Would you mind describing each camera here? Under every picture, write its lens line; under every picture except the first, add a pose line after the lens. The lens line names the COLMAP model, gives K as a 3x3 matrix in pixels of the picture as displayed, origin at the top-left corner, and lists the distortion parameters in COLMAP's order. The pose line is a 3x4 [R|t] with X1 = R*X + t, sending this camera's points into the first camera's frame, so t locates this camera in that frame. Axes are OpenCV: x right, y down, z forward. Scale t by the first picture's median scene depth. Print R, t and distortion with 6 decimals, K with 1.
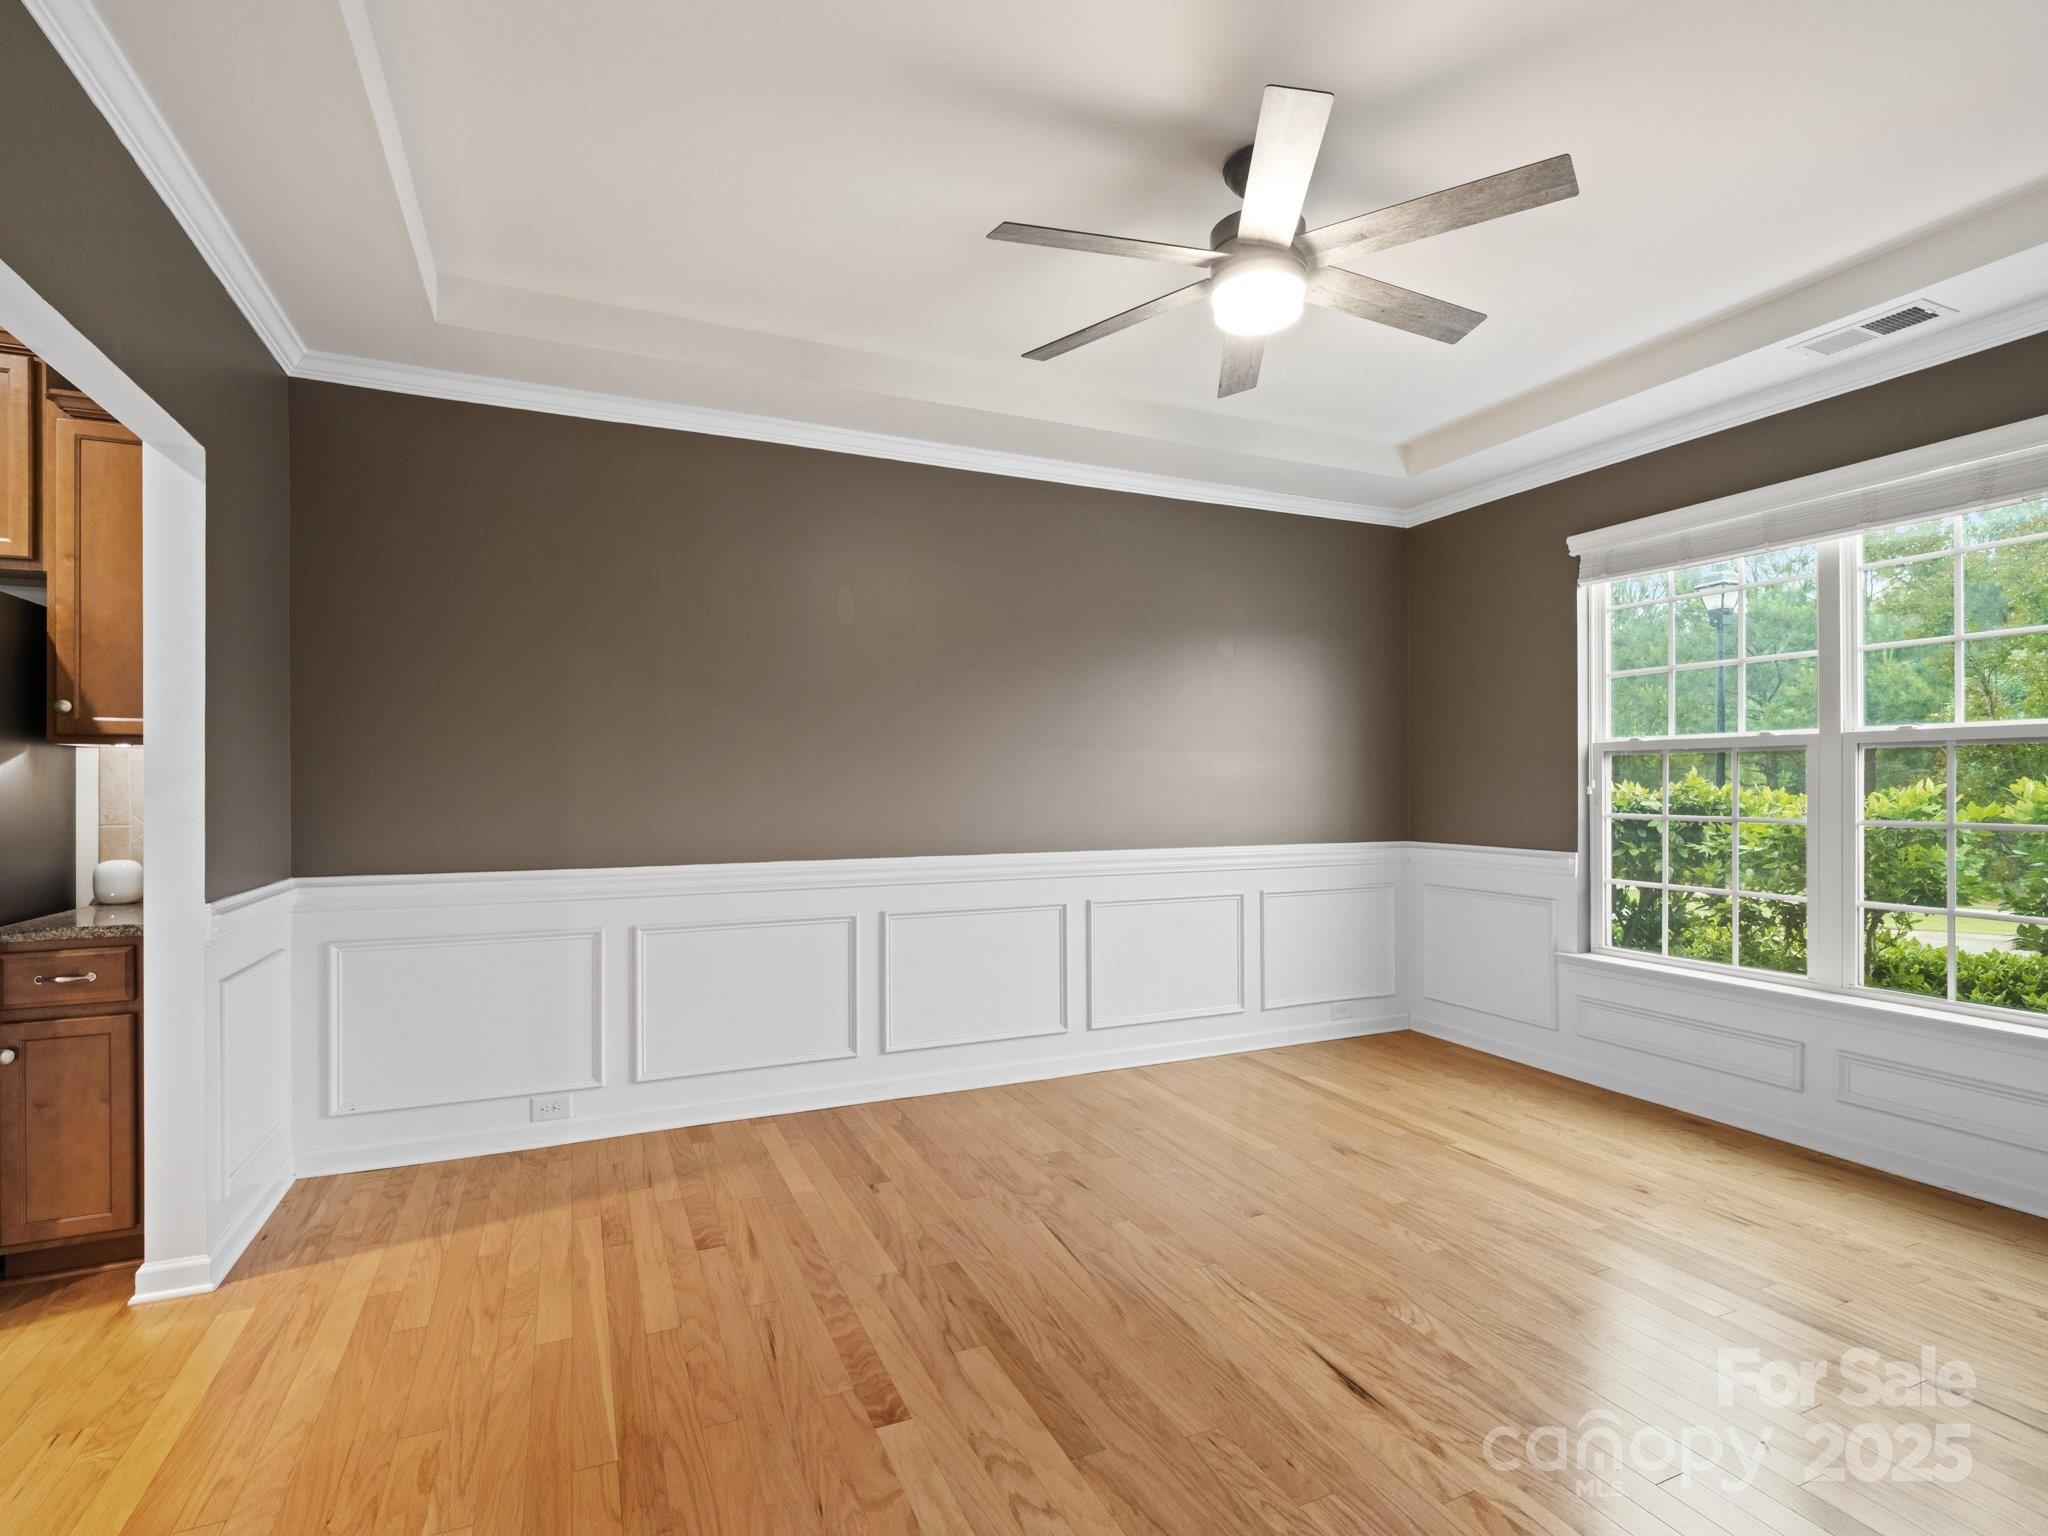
lens RADIAL K [[1055.4, 0, 1000.5], [0, 1055.4, 780.3], [0, 0, 1]] dist [-0.000215, -0.002087]
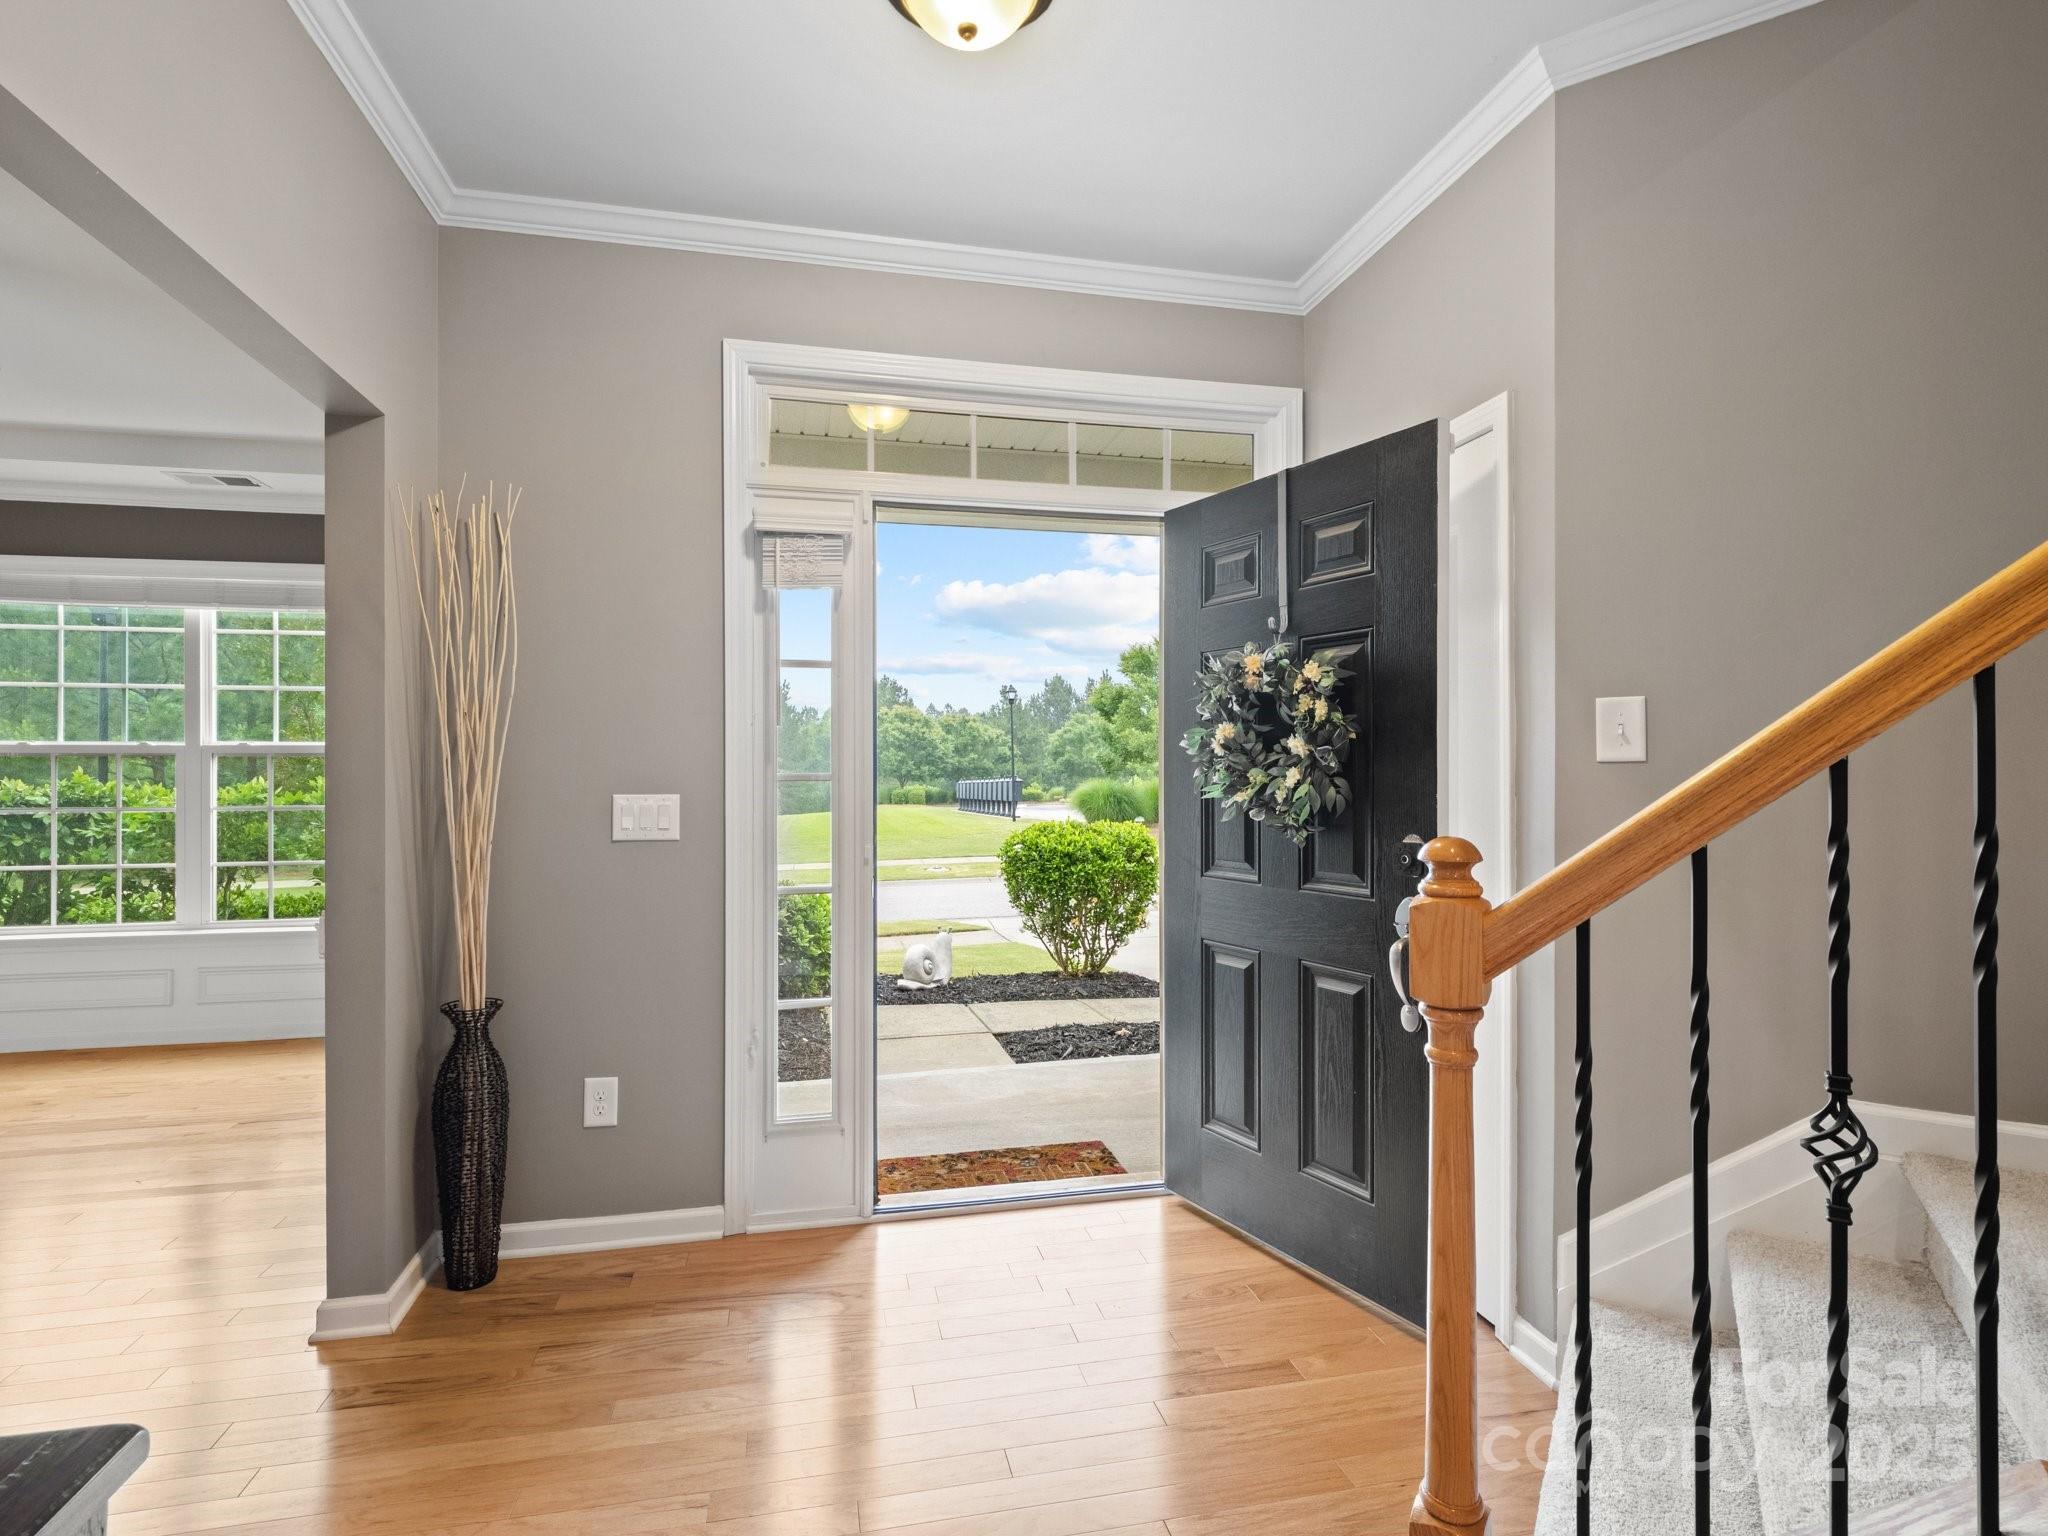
lens RADIAL K [[990.7, 0, 1012.0], [0, 990.7, 767.1], [0, 0, 1]] dist [-0.003631, -0.001133]
pose [[0.224267, 0.003920, 0.974520, -0.209642], [0.001001, 0.999990, -0.004253, -0.007455], [-0.974527, 0.001929, 0.224261, -0.299722]]
